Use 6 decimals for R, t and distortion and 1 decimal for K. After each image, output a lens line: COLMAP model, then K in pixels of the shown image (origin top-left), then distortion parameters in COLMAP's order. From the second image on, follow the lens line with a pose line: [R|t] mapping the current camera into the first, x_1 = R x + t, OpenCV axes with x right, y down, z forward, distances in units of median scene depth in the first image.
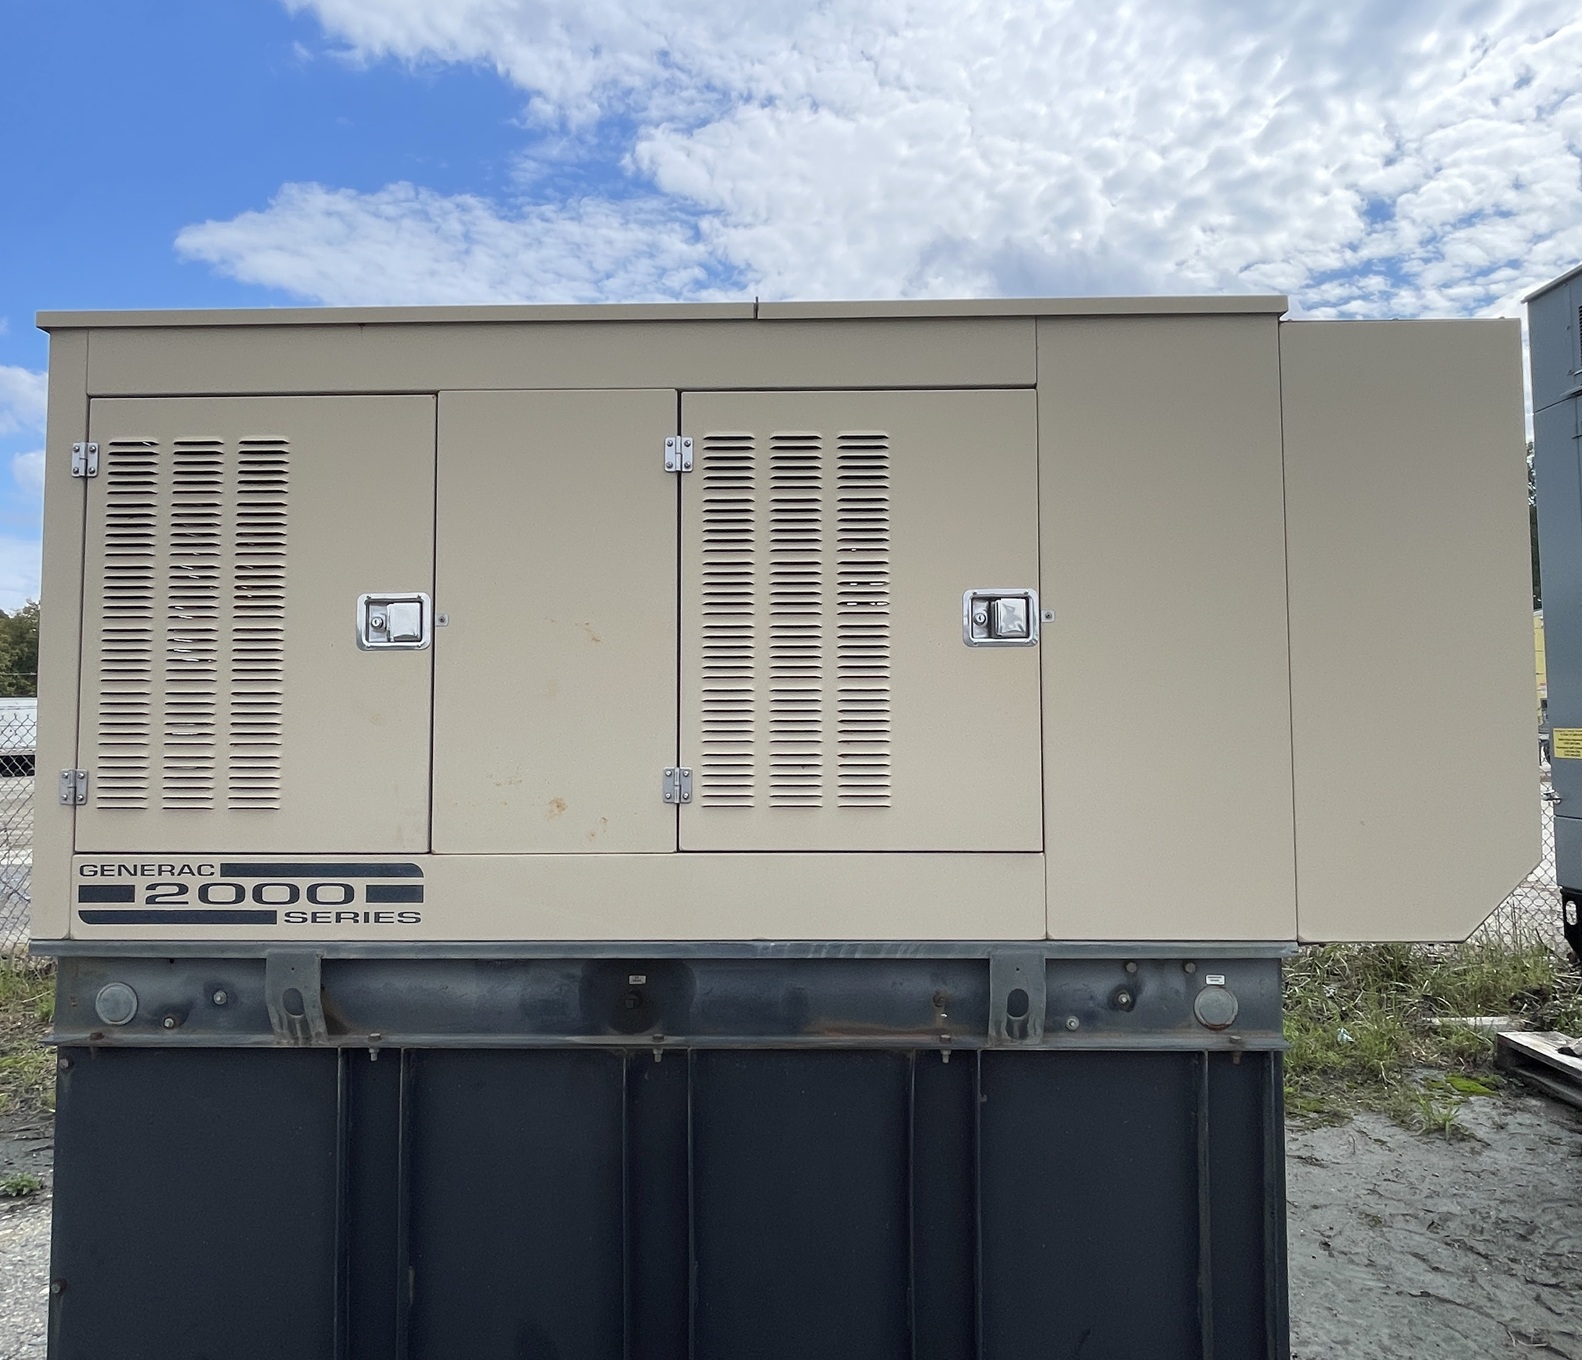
lens RADIAL K [[826.8, 0, 796.6], [0, 826.8, 683.9], [0, 0, 1]] dist [0.001142, -0.004184]
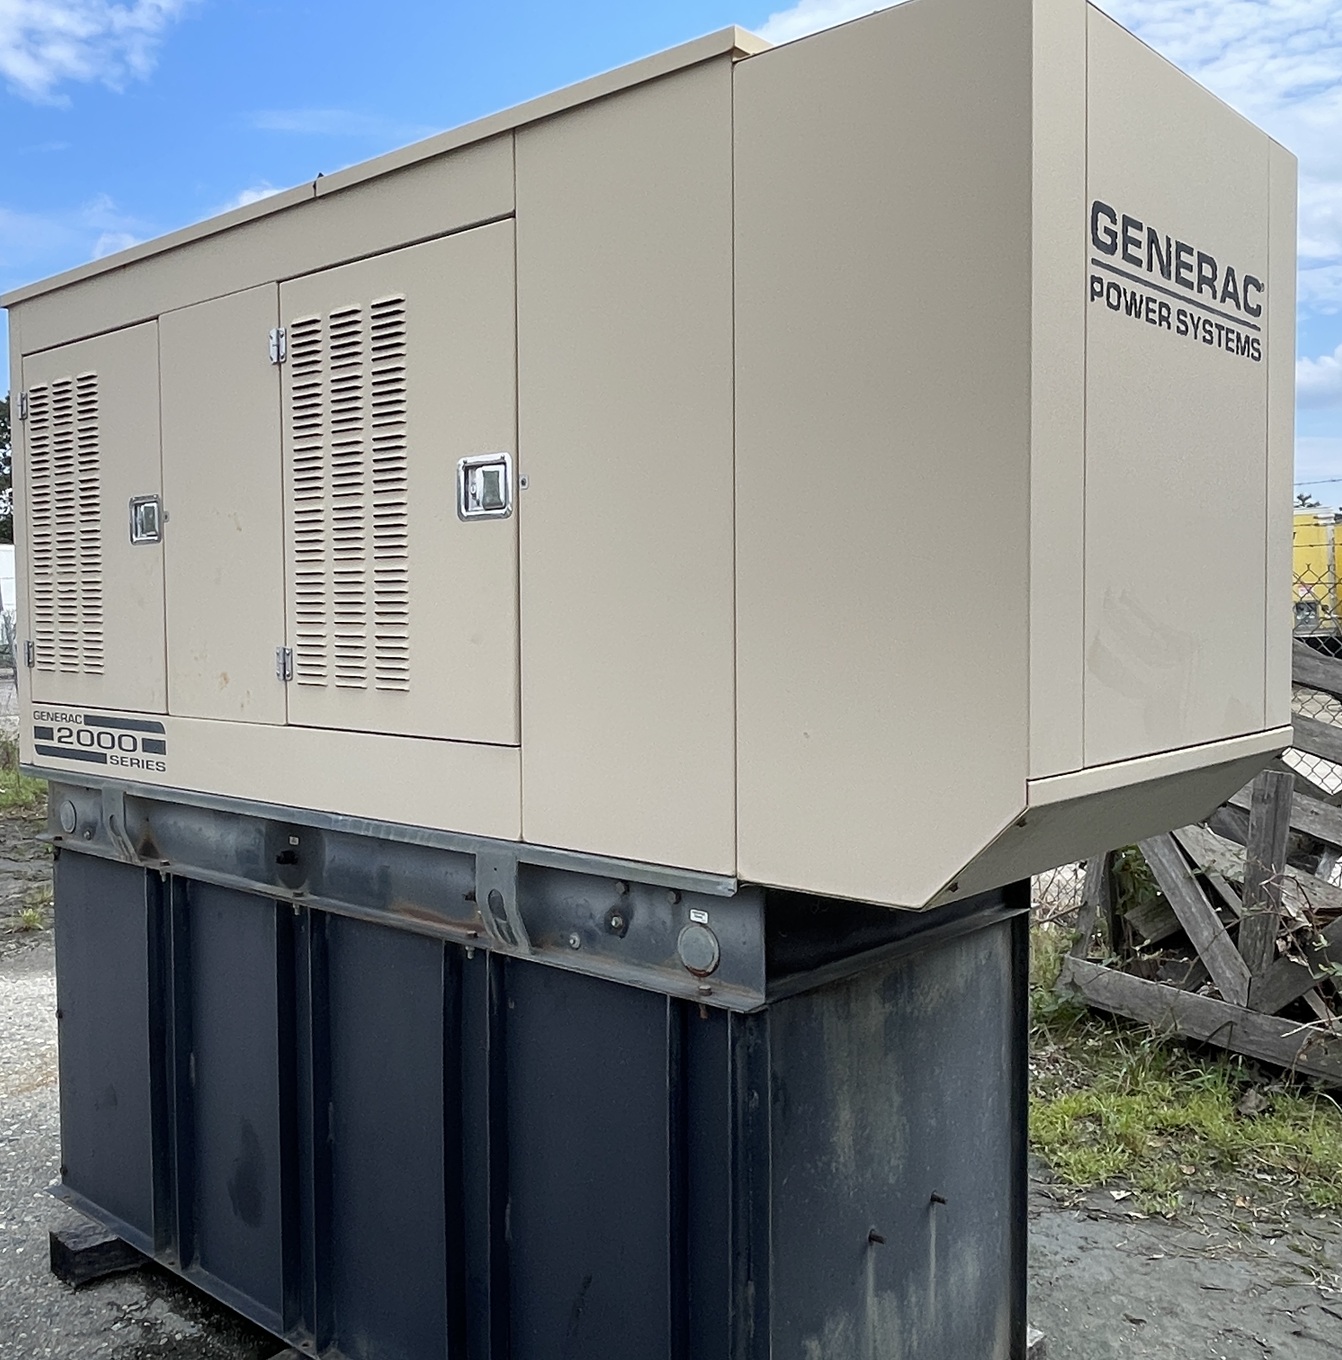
lens RADIAL K [[1371.8, 0, 675.8], [0, 1371.8, 677.3], [0, 0, 1]] dist [-0.012227, 0.000000]
pose [[0.764564, 0.031384, -0.643784, 1.355413], [0.038518, 0.994804, 0.094241, -0.006866], [0.643396, -0.096850, 0.759382, -0.024173]]
